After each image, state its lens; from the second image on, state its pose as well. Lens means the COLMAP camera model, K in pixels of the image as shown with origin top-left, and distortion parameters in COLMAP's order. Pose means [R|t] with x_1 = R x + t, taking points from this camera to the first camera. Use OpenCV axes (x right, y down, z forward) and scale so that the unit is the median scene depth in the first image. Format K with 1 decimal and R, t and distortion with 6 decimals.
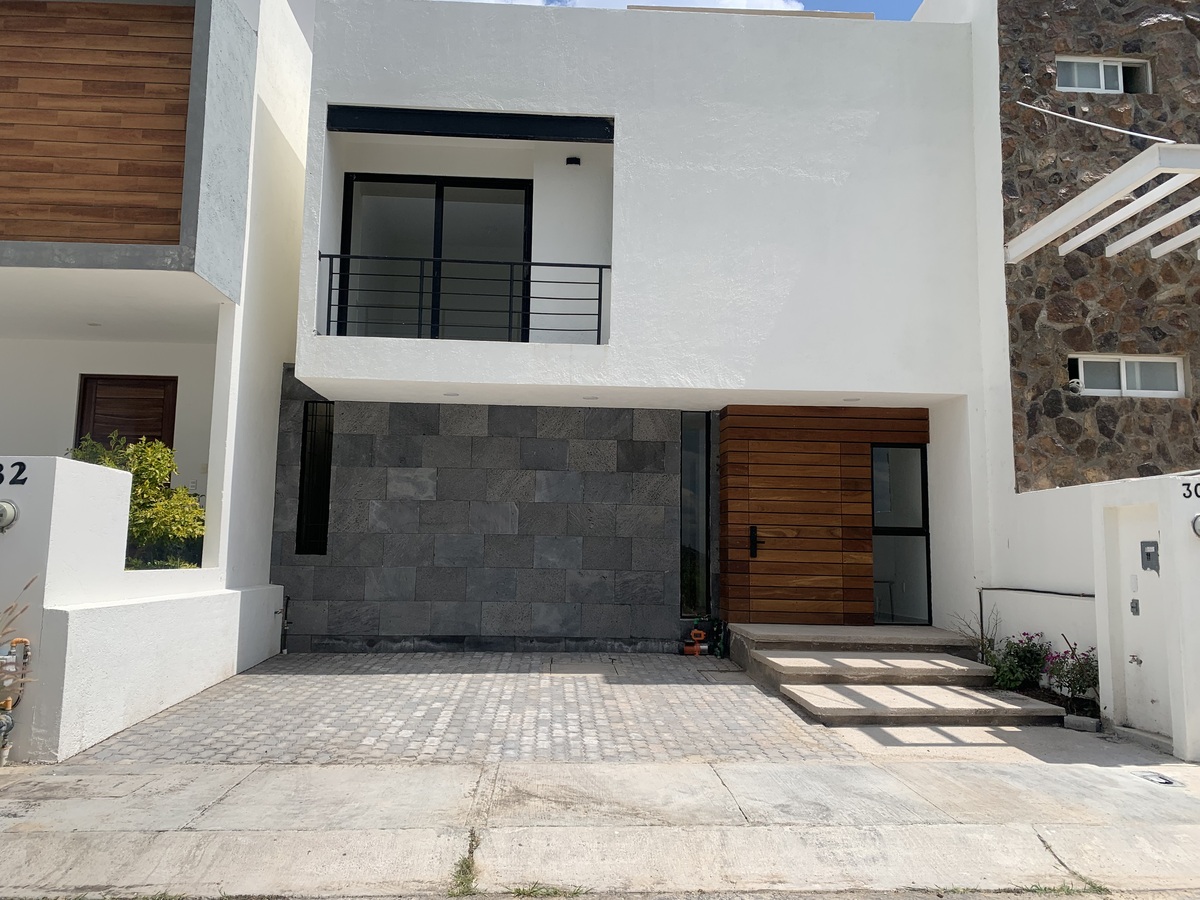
lens RADIAL K [[929.7, 0, 597.1], [0, 929.7, 446.0], [0, 0, 1]] dist [0.044464, -0.027481]
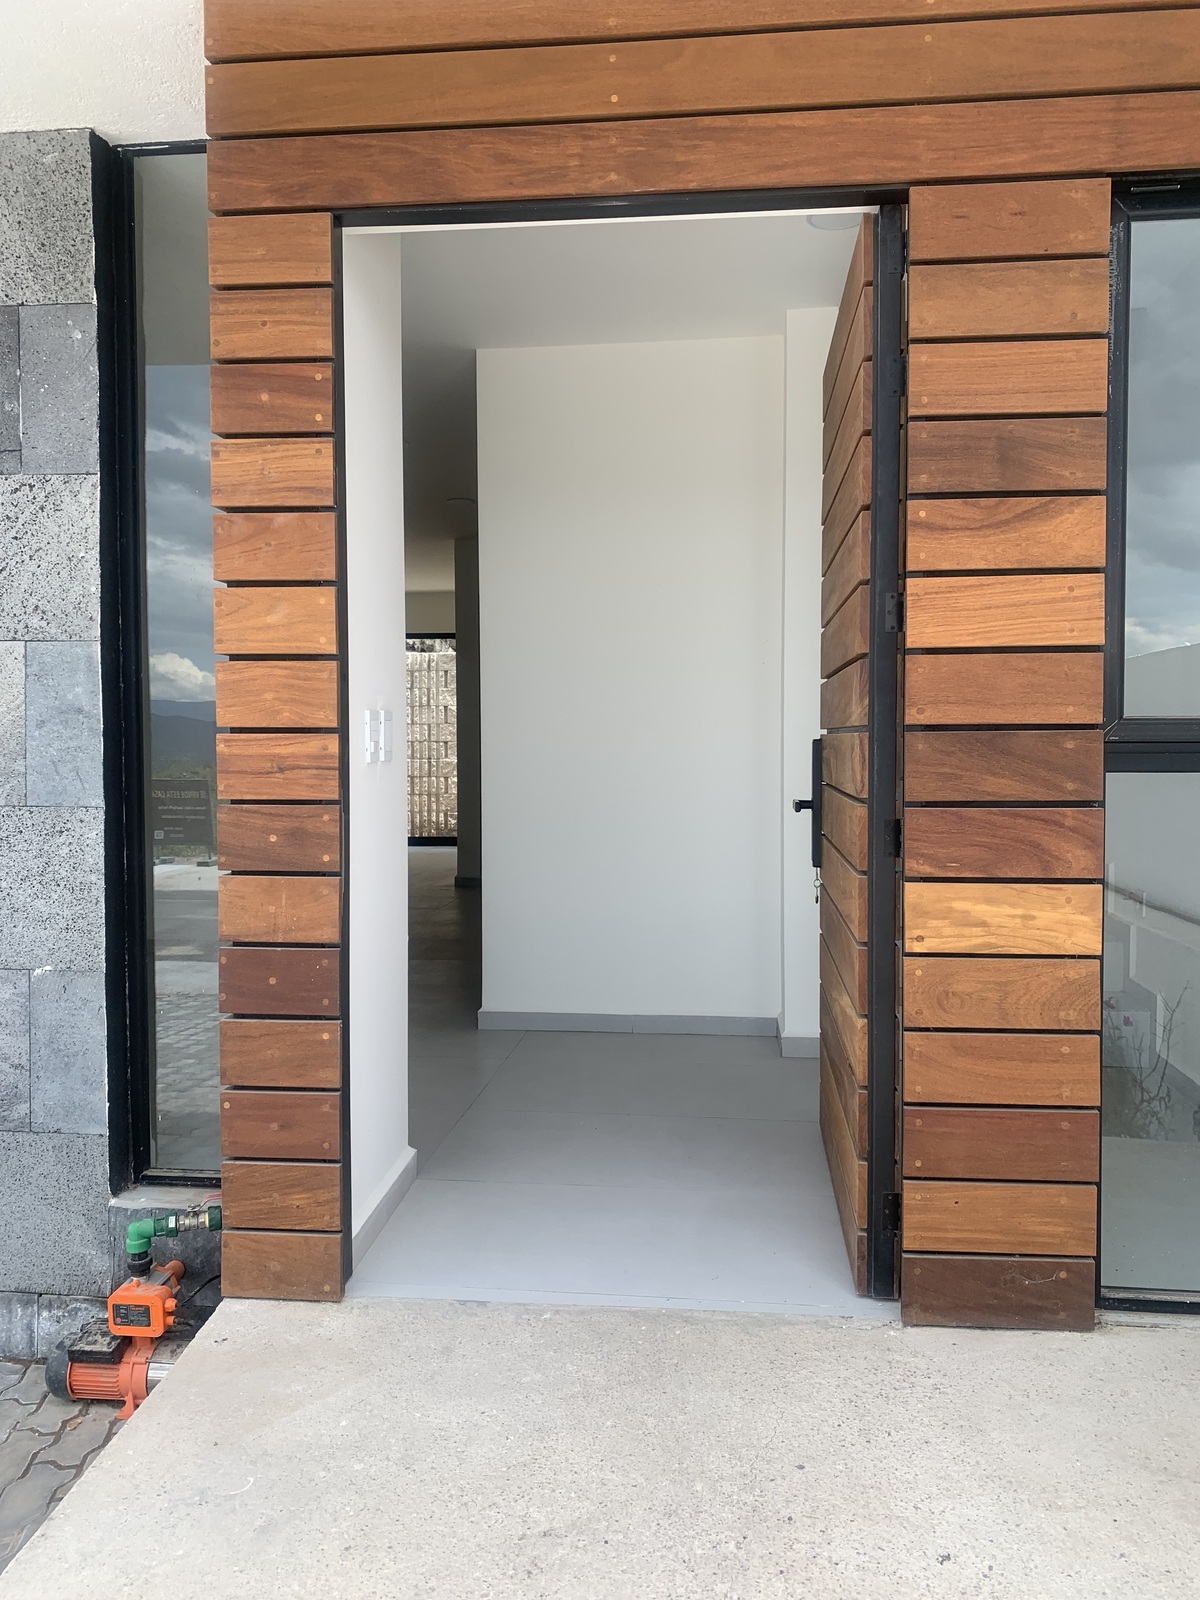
lens RADIAL K [[1239.5, 0, 606.2], [0, 1239.5, 801.8], [0, 0, 1]] dist [0.044464, -0.027481]
pose [[0.988407, -0.015443, -0.151041, 0.241037], [0.039898, 0.986270, 0.160249, 0.061717], [0.146492, -0.164418, 0.975452, 0.772040]]
